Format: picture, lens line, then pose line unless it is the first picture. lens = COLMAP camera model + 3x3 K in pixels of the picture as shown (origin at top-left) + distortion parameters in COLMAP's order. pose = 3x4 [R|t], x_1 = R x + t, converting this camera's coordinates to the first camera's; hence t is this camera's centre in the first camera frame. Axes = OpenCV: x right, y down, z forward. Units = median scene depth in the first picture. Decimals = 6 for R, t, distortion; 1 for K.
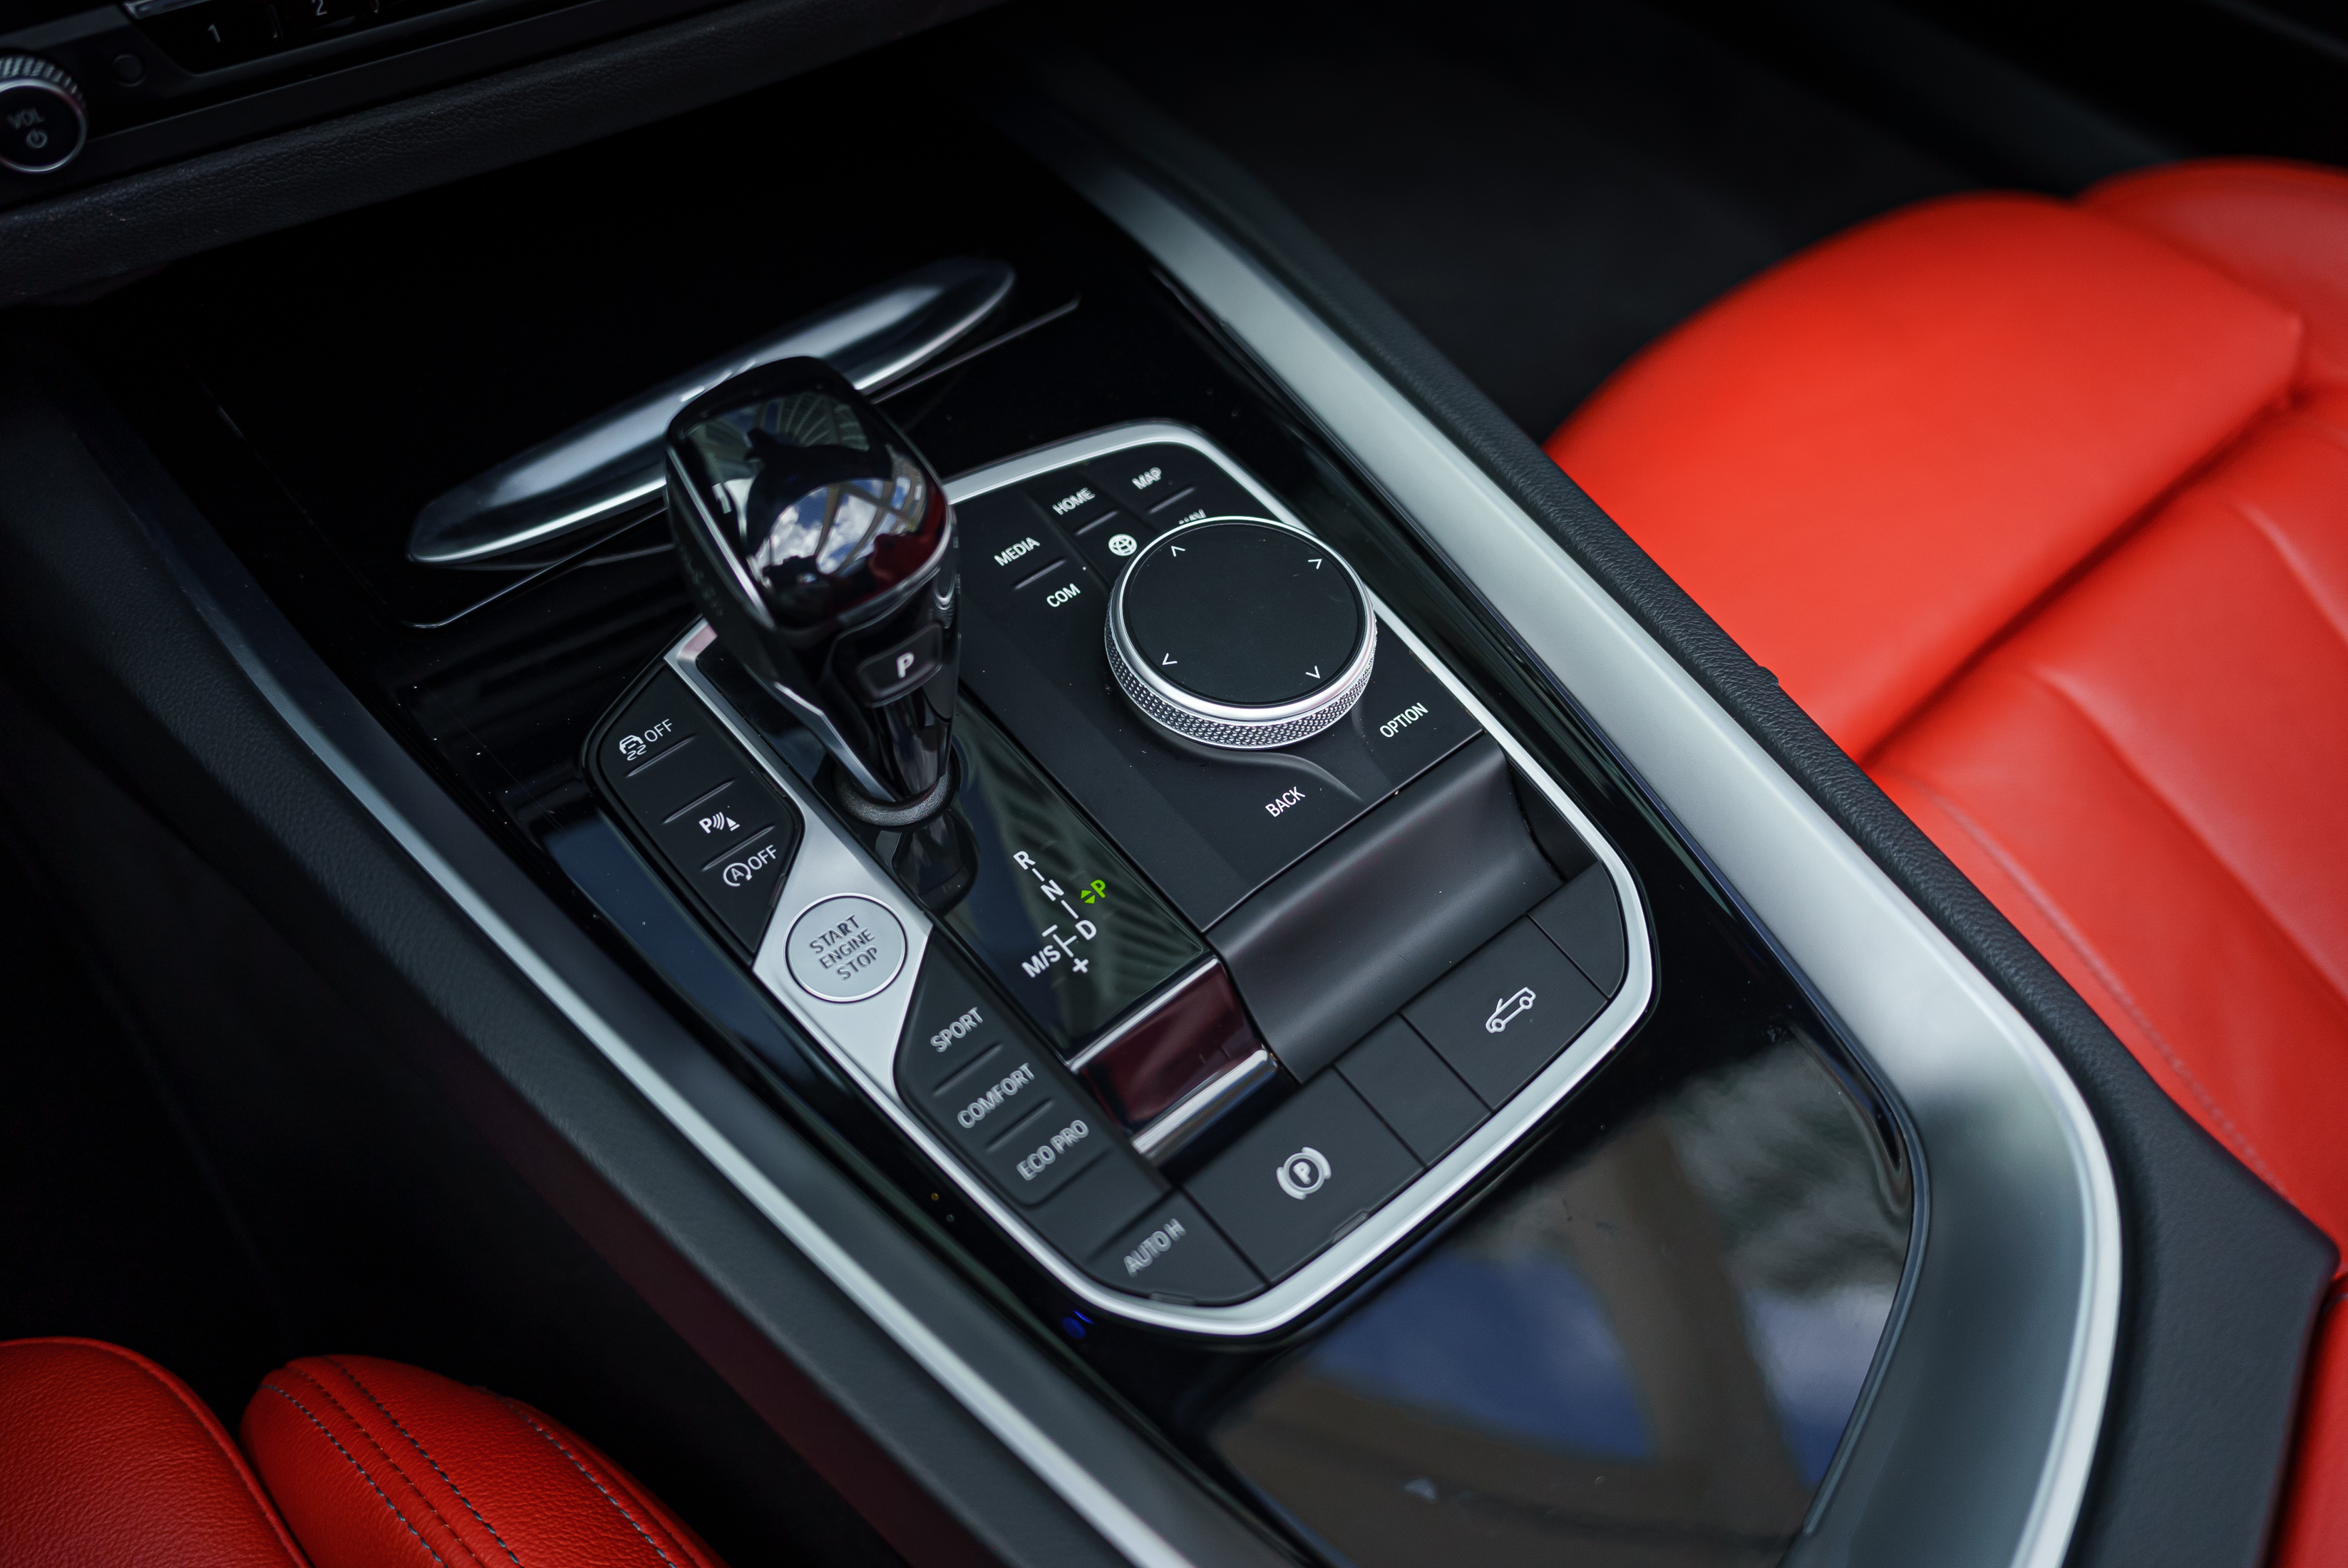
lens RADIAL K [[1829.6, 0, 1174.0], [0, 1829.6, 784.0], [0, 0, 1]] dist [-0.034334, -0.000918]
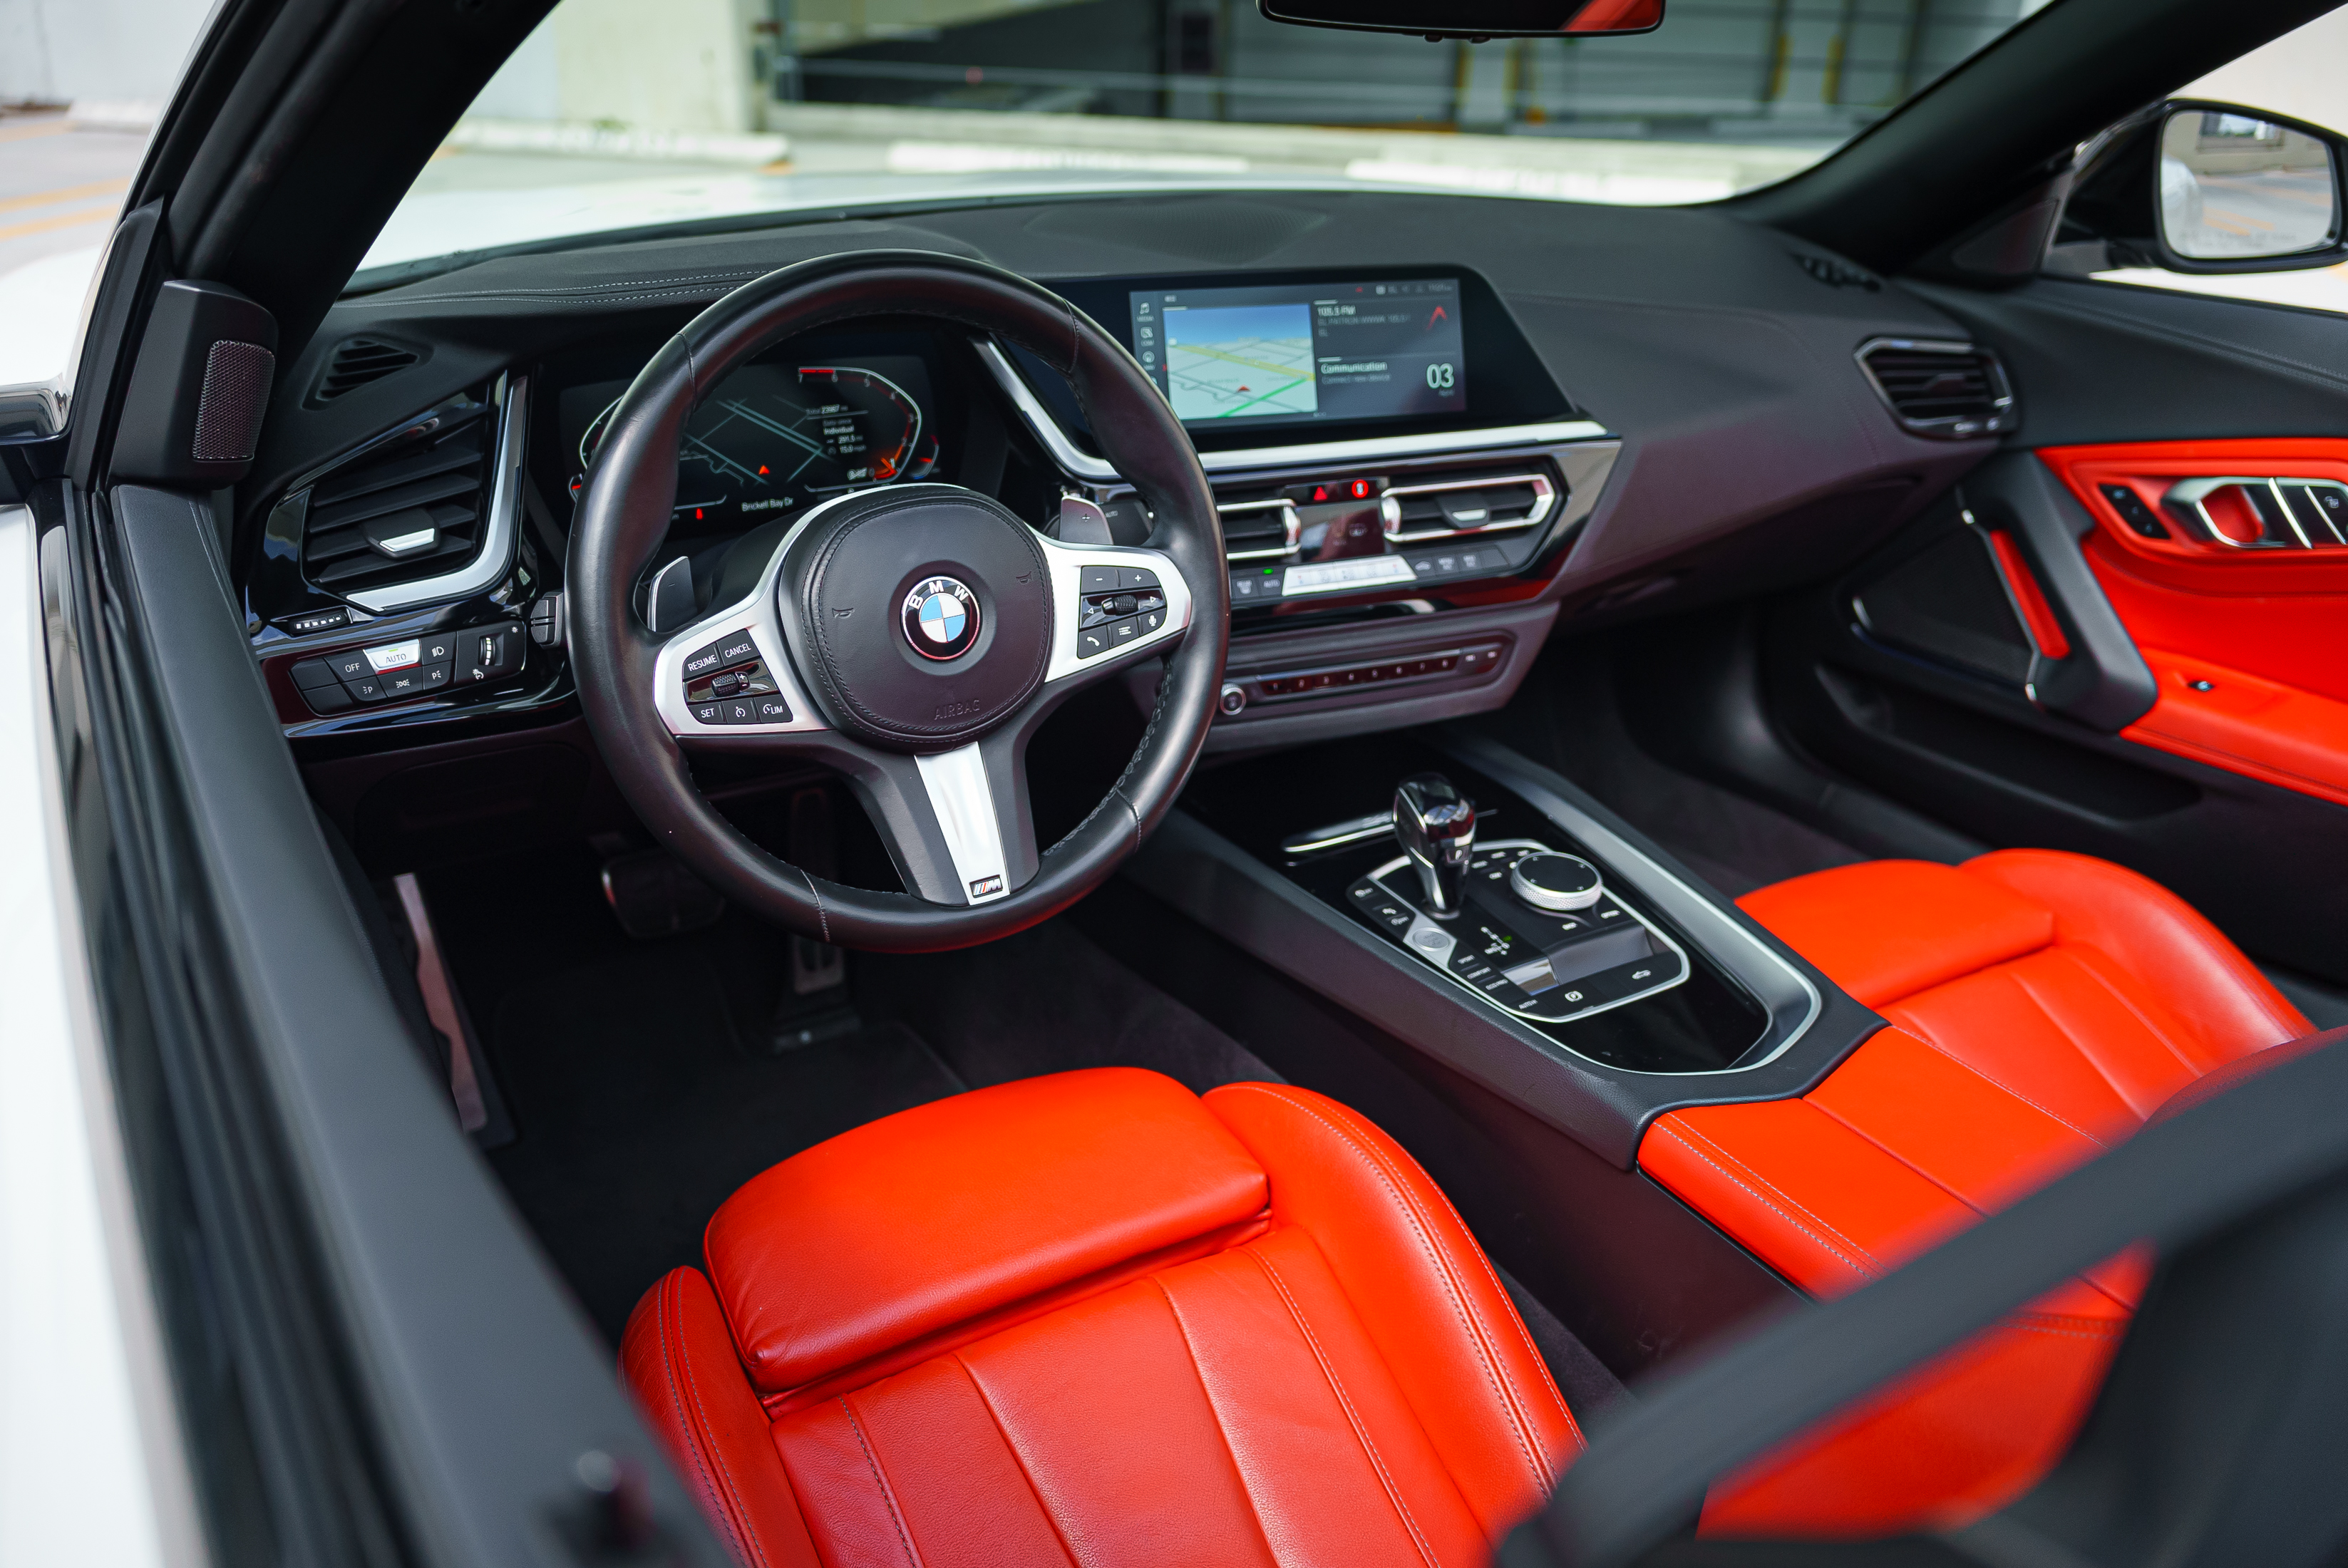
lens RADIAL K [[1829.6, 0, 1174.0], [0, 1829.6, 784.0], [0, 0, 1]] dist [-0.034334, -0.000918]
pose [[0.985667, 0.056389, -0.159002, -0.124229], [-0.126944, 0.868656, -0.478875, 1.402002], [0.111115, 0.492196, 0.863364, -1.906623]]
